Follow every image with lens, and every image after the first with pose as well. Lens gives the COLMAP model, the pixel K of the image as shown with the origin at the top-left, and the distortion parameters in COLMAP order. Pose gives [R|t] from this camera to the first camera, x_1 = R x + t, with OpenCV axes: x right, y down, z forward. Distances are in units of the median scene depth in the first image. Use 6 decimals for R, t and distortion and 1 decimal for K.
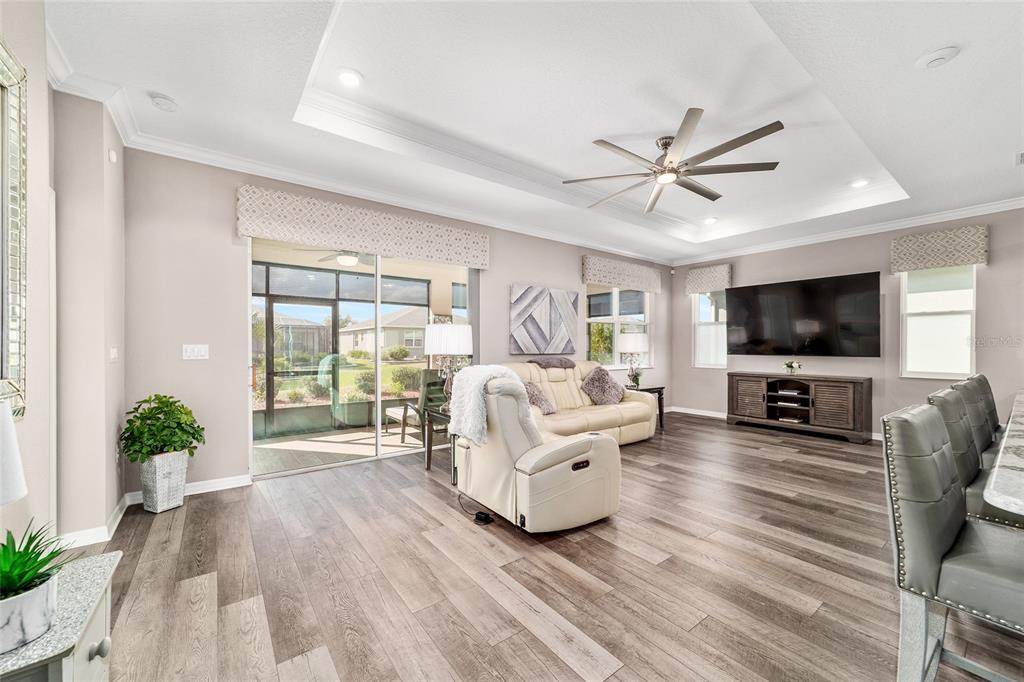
lens RADIAL K [[396.2, 0, 513.3], [0, 396.2, 347.0], [0, 0, 1]] dist [-0.018502, 0.009350]
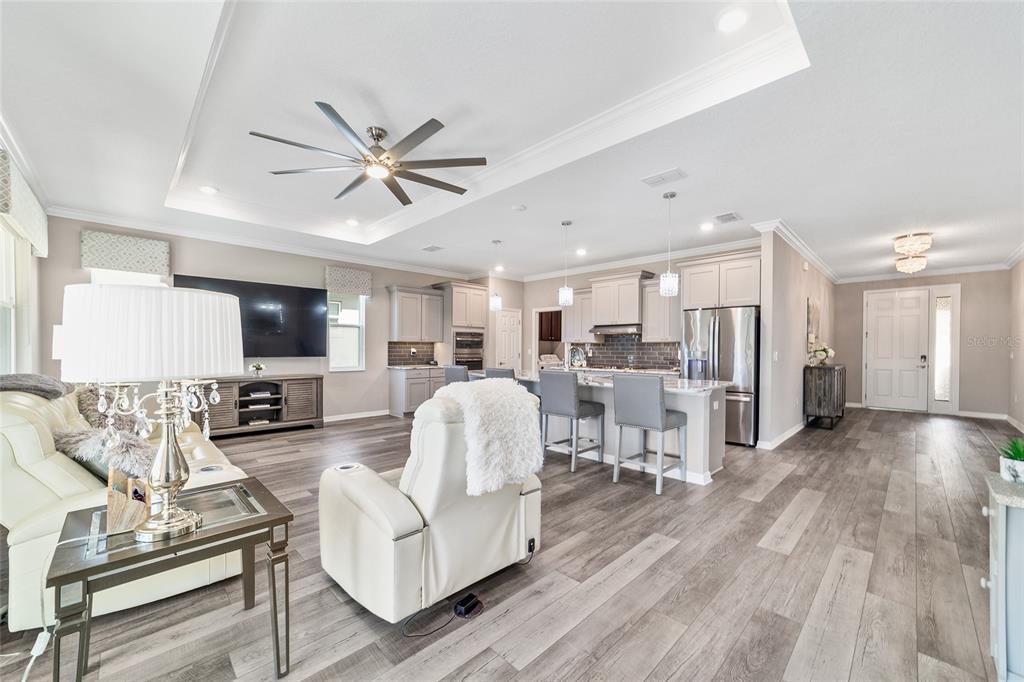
lens RADIAL K [[401.0, 0, 507.8], [0, 401.0, 352.0], [0, 0, 1]] dist [-0.022245, 0.010453]
pose [[-0.122762, -0.011454, 0.992370, -0.401760], [-0.003434, 0.999932, 0.011116, -0.005996], [-0.992430, -0.002043, -0.122793, 0.537430]]
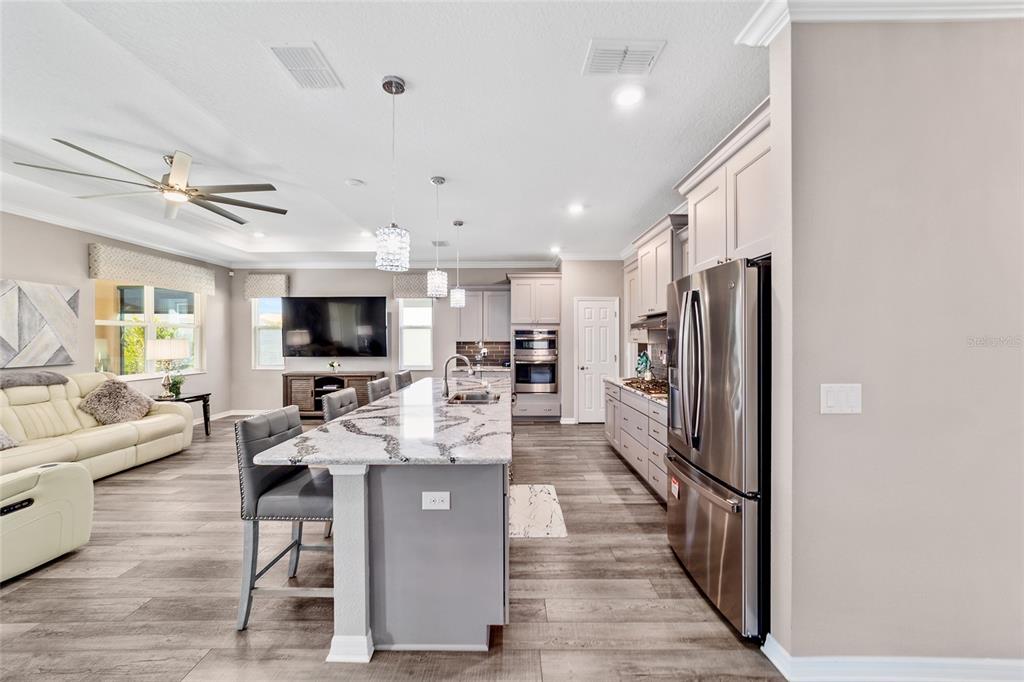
lens RADIAL K [[395.4, 0, 508.8], [0, 395.4, 338.2], [0, 0, 1]] dist [-0.019215, 0.009743]
pose [[0.608598, -0.001542, 0.793478, 0.069765], [0.003974, 0.999991, -0.001105, -0.035671], [-0.793469, 0.003826, 0.608599, -0.200775]]
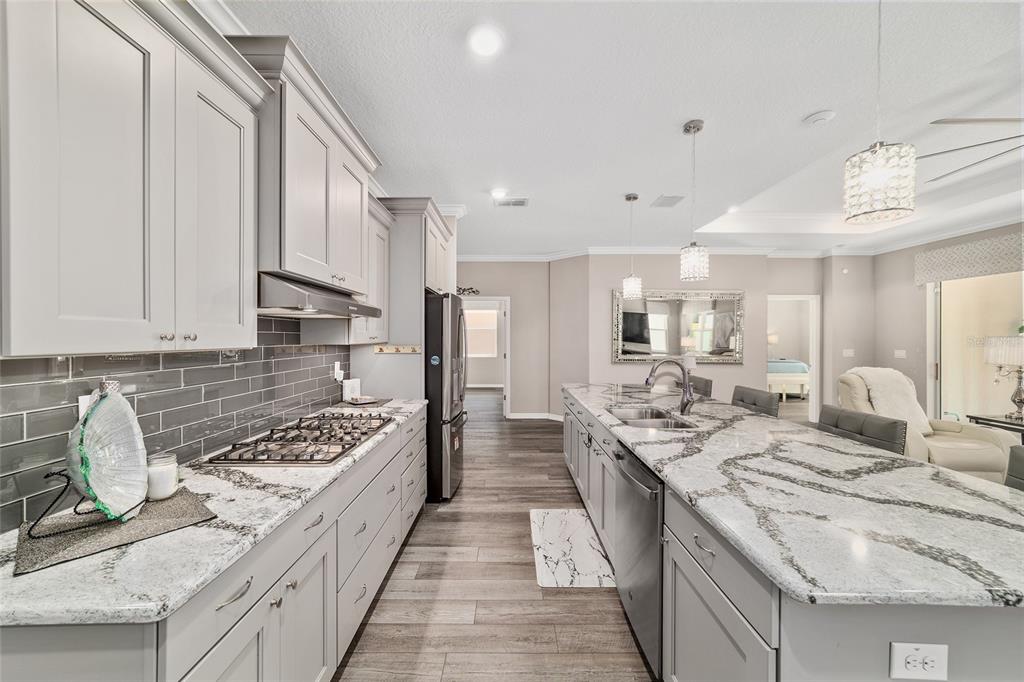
lens RADIAL K [[395.4, 0, 508.8], [0, 395.4, 338.2], [0, 0, 1]] dist [-0.019215, 0.009743]
pose [[-0.604806, -0.002774, -0.796368, 1.042571], [-0.005093, 0.999987, 0.000386, -0.033659], [0.796357, 0.004289, -0.604812, 0.400629]]
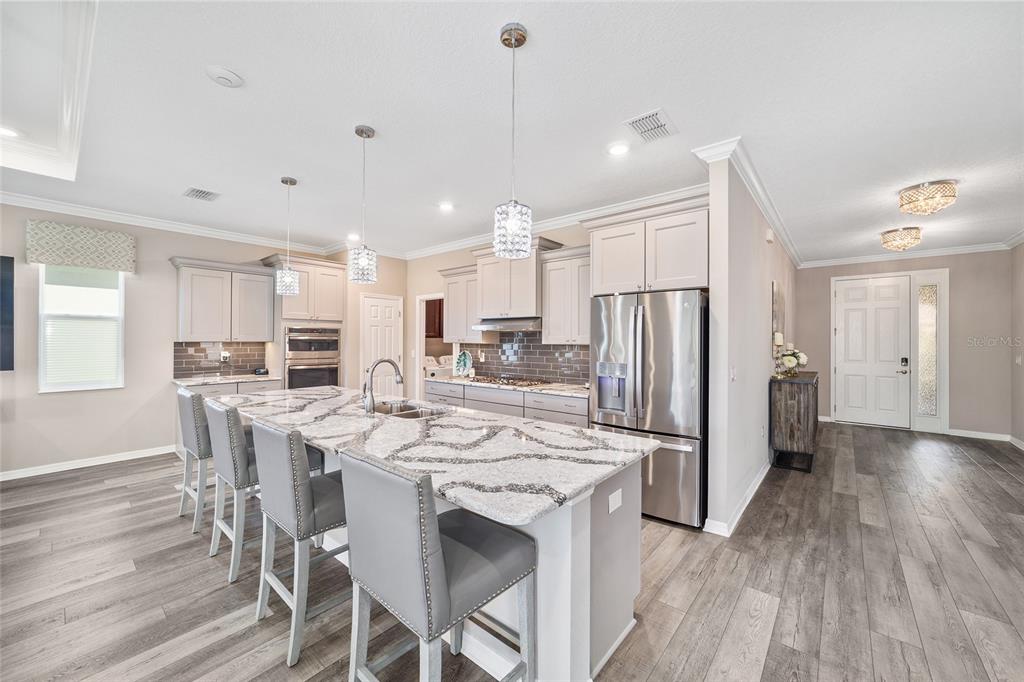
lens RADIAL K [[395.4, 0, 508.8], [0, 395.4, 338.2], [0, 0, 1]] dist [-0.019215, 0.009743]
pose [[-0.212951, 0.000703, 0.977063, -0.010626], [-0.003234, 0.999994, -0.001424, -0.035754], [-0.977057, -0.003463, -0.212948, 0.213665]]
